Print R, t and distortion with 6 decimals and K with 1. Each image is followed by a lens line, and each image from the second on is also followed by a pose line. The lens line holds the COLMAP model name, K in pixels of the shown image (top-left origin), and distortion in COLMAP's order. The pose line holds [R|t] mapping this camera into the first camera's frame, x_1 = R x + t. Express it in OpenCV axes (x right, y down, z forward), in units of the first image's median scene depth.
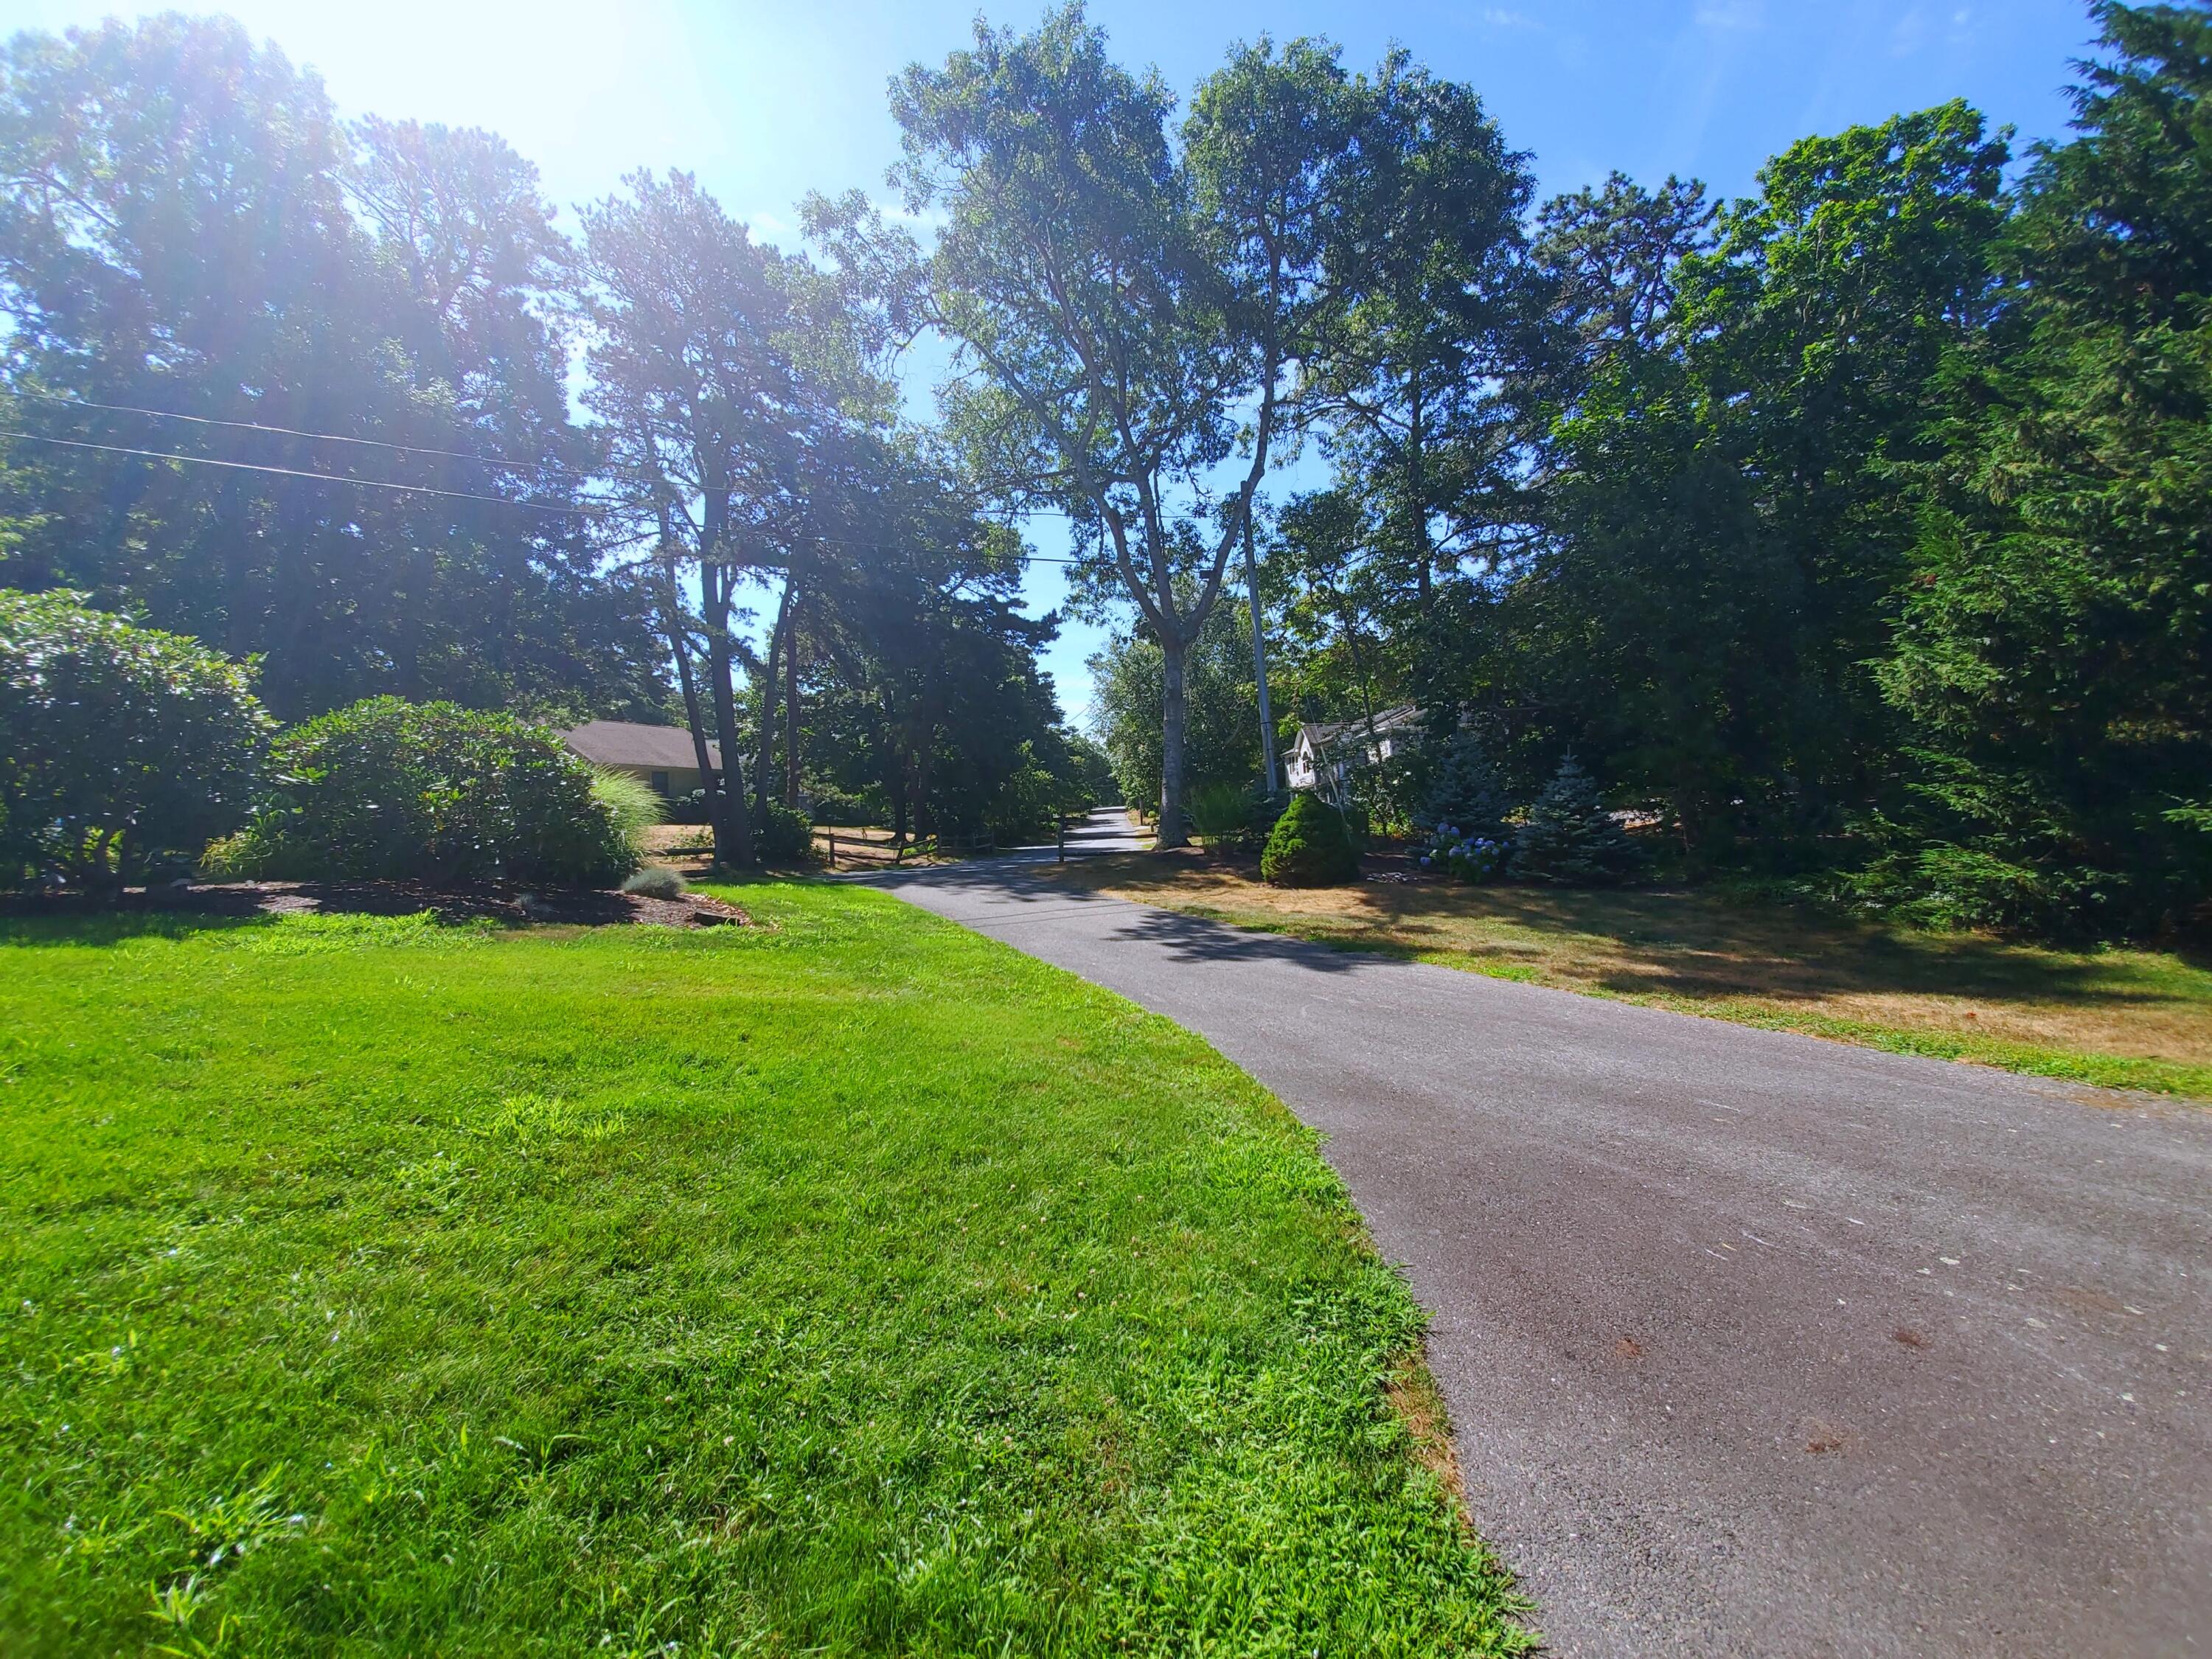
lens RADIAL K [[873.5, 0, 1111.6], [0, 873.5, 822.8], [0, 0, 1]] dist [0.005475, -0.013287]
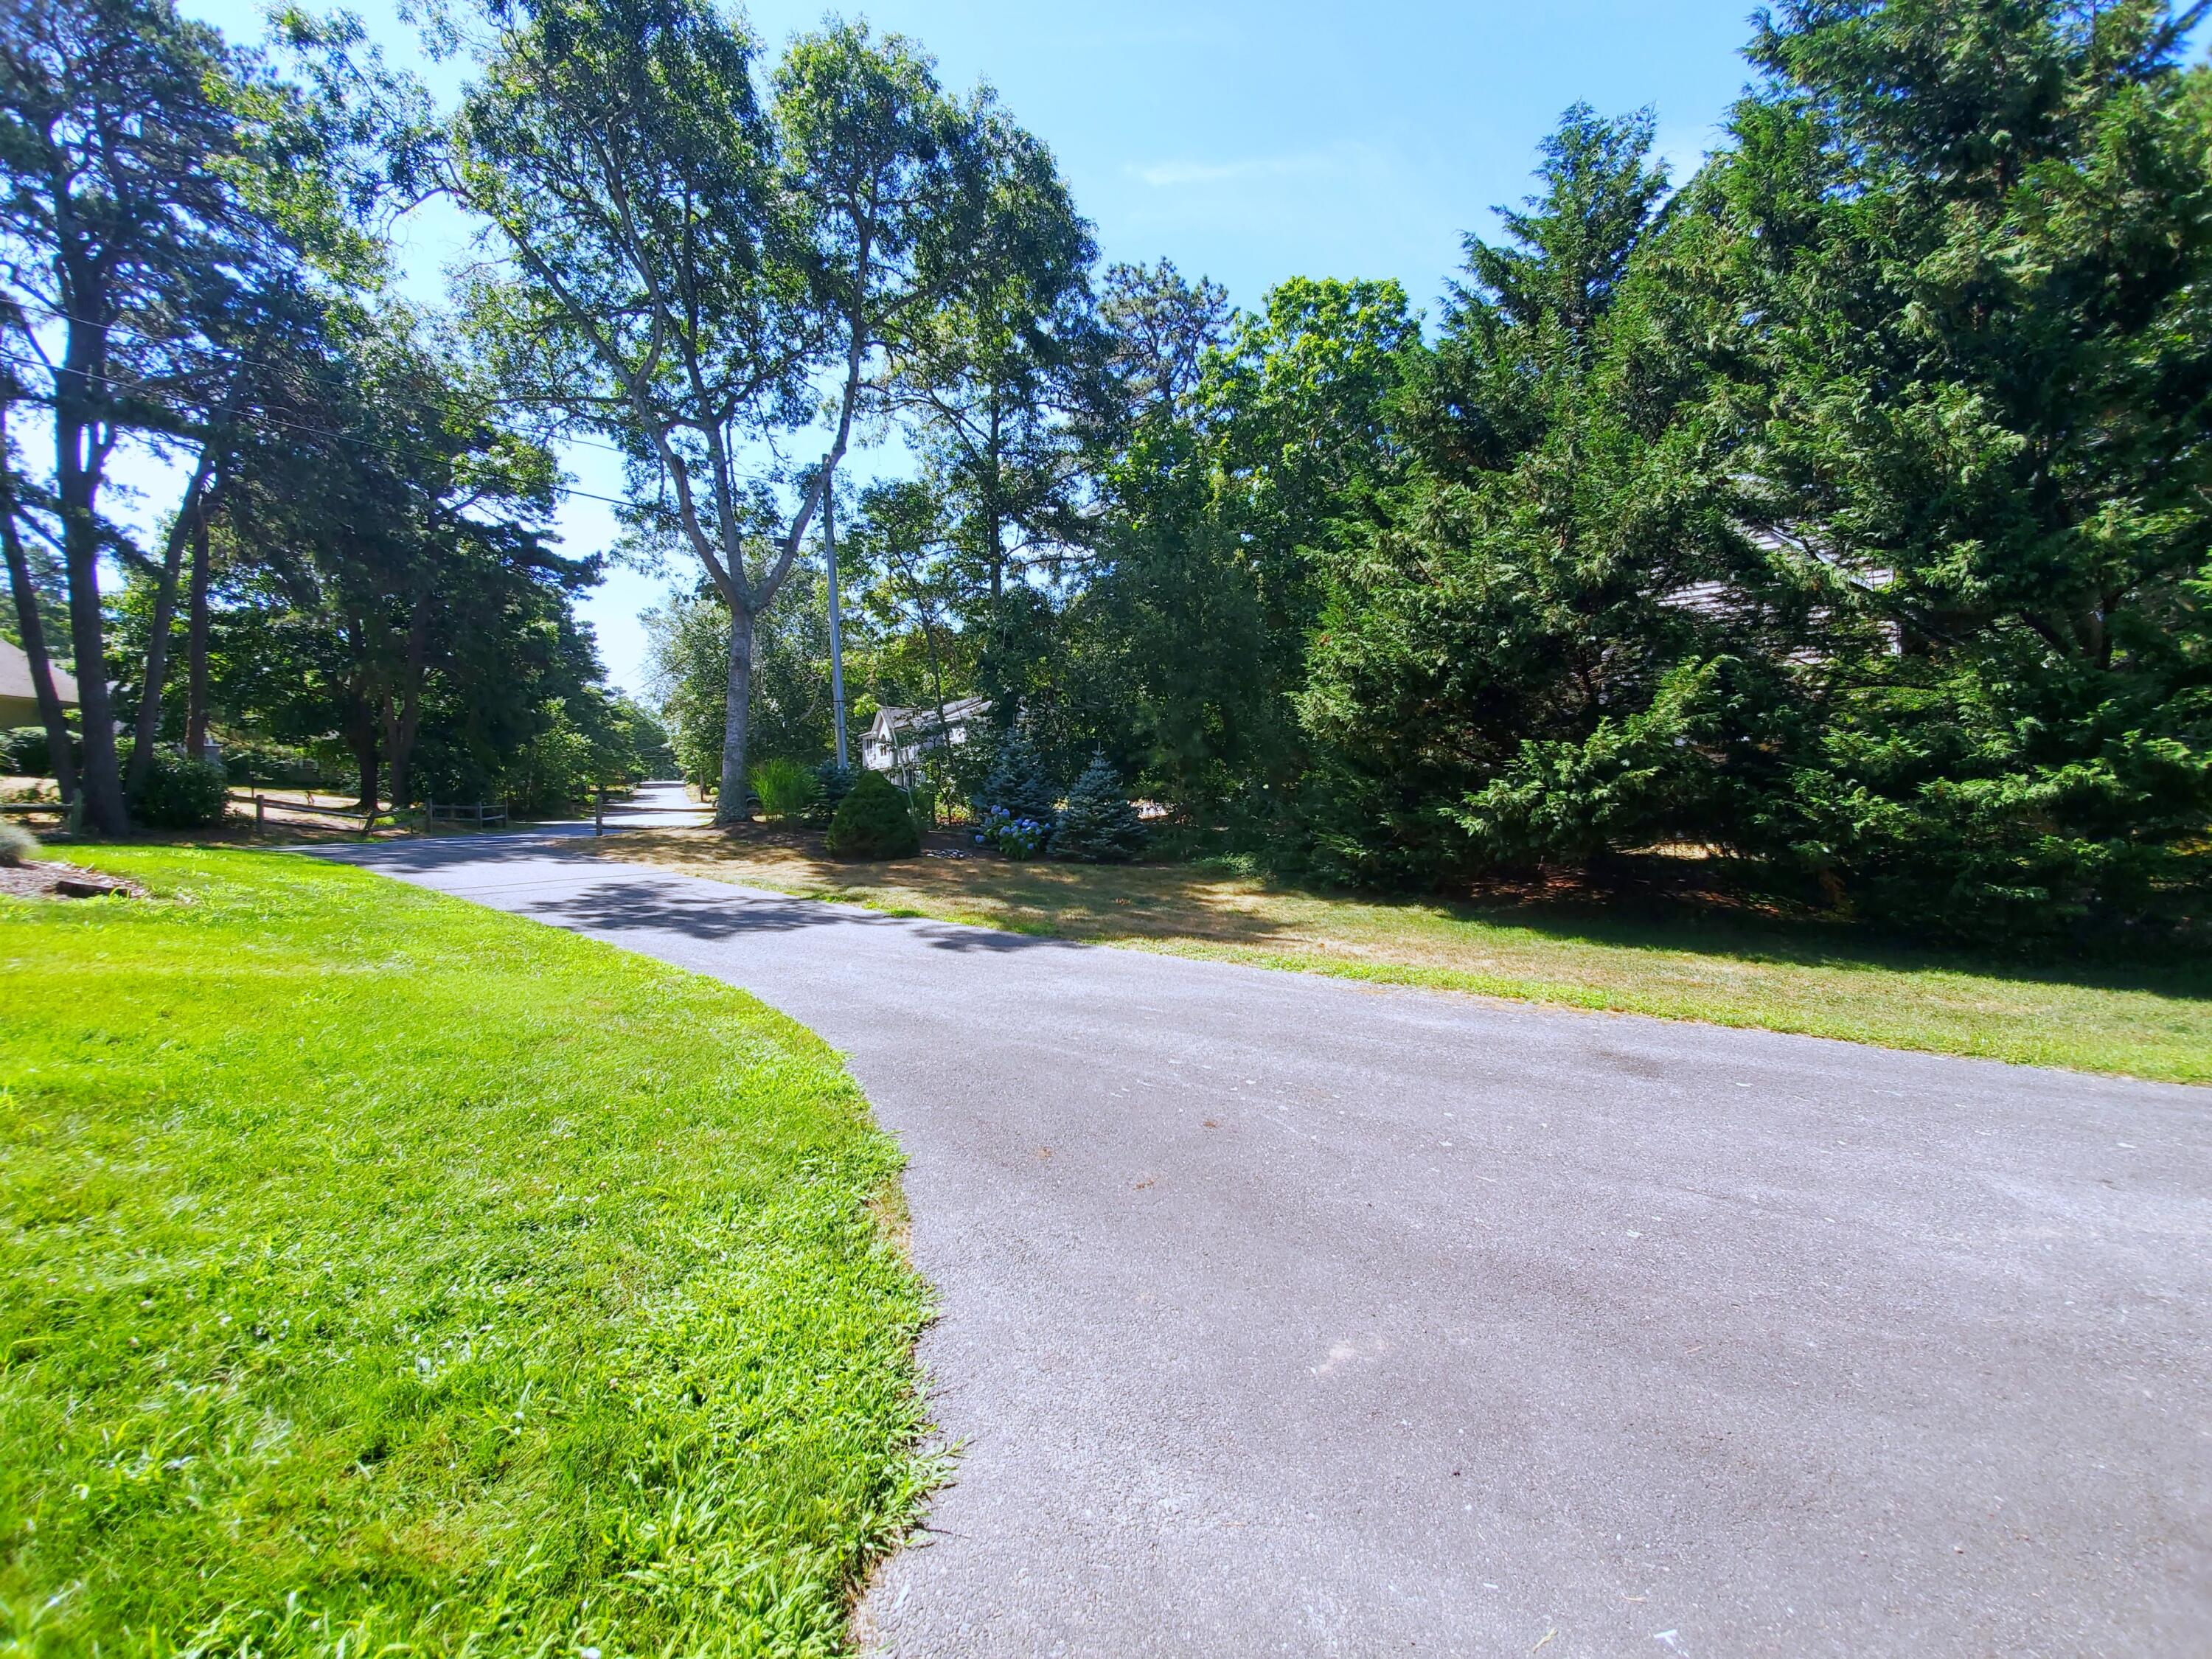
lens RADIAL K [[873.5, 0, 1108.2], [0, 873.5, 819.4], [0, 0, 1]] dist [0.005475, -0.013287]
pose [[0.891466, 0.029918, 0.452099, 0.003686], [-0.035968, 0.999341, 0.004791, 0.006821], [-0.451658, -0.020532, 0.891955, -0.047608]]
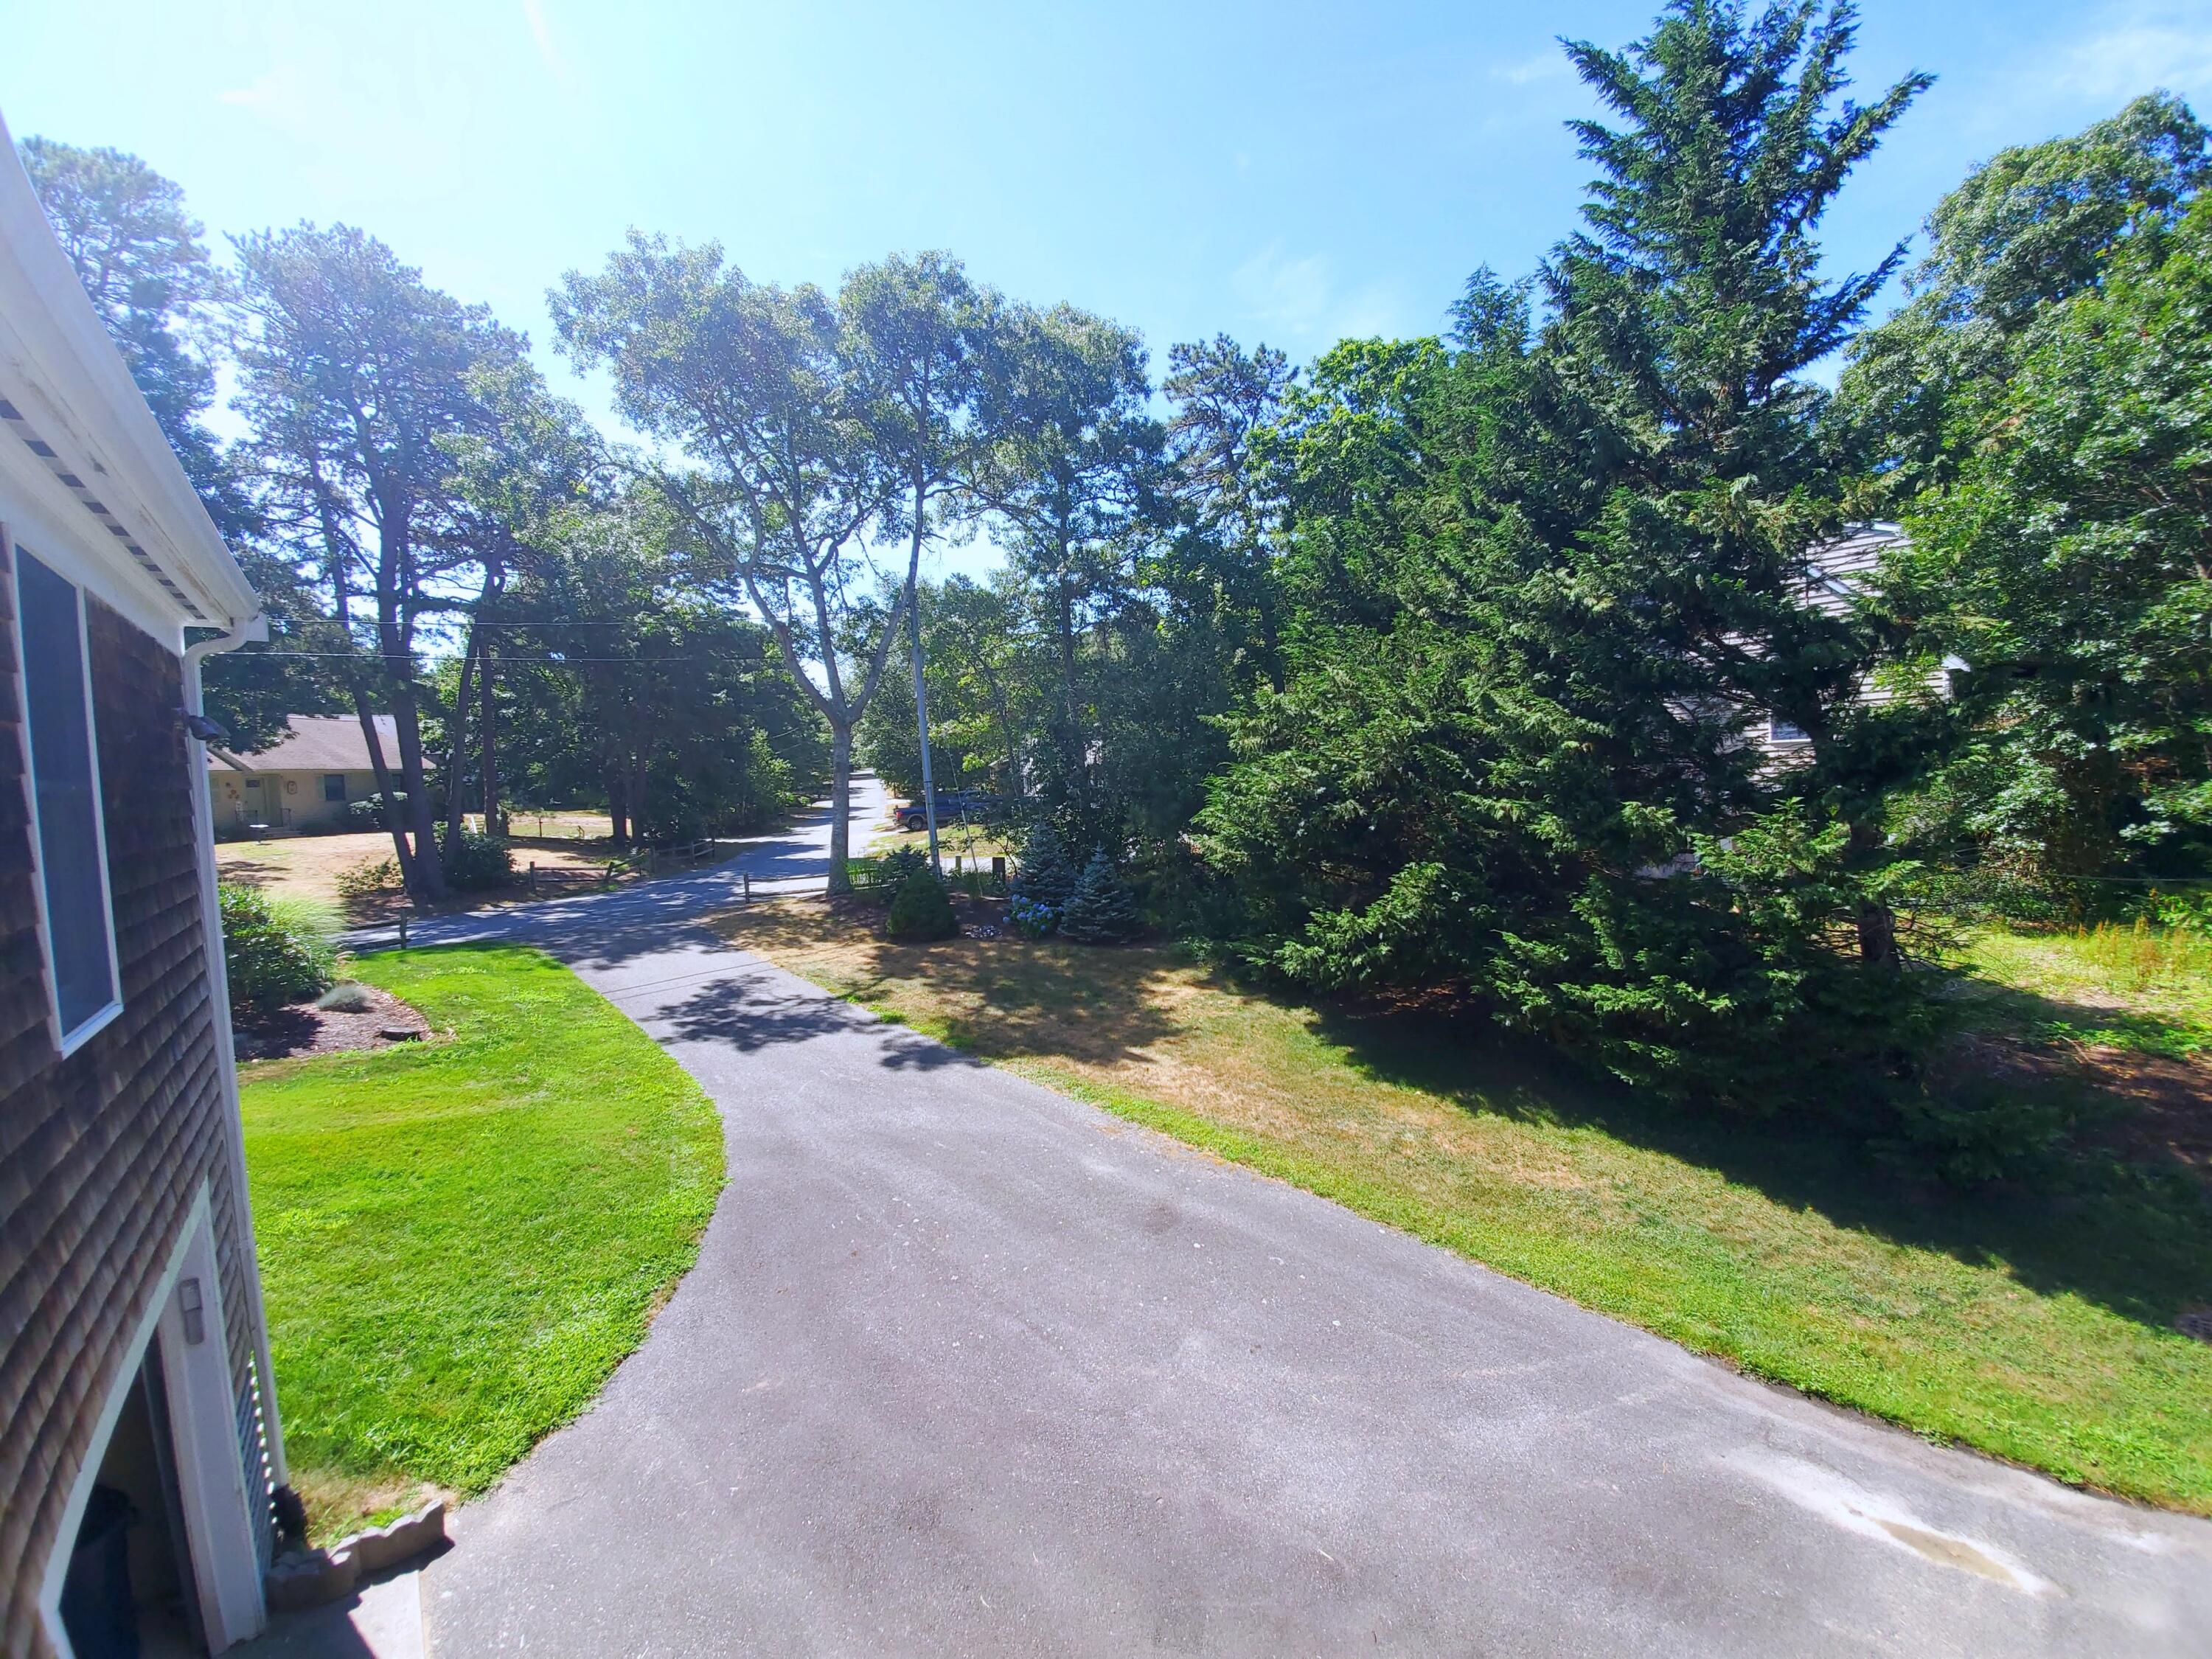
lens RADIAL K [[873.5, 0, 1107.3], [0, 873.5, 821.0], [0, 0, 1]] dist [0.005475, -0.013287]
pose [[0.968737, -0.006978, 0.247992, 0.155431], [-0.004866, 0.998878, 0.047116, -0.159279], [-0.248042, -0.046850, 0.967616, -0.315648]]
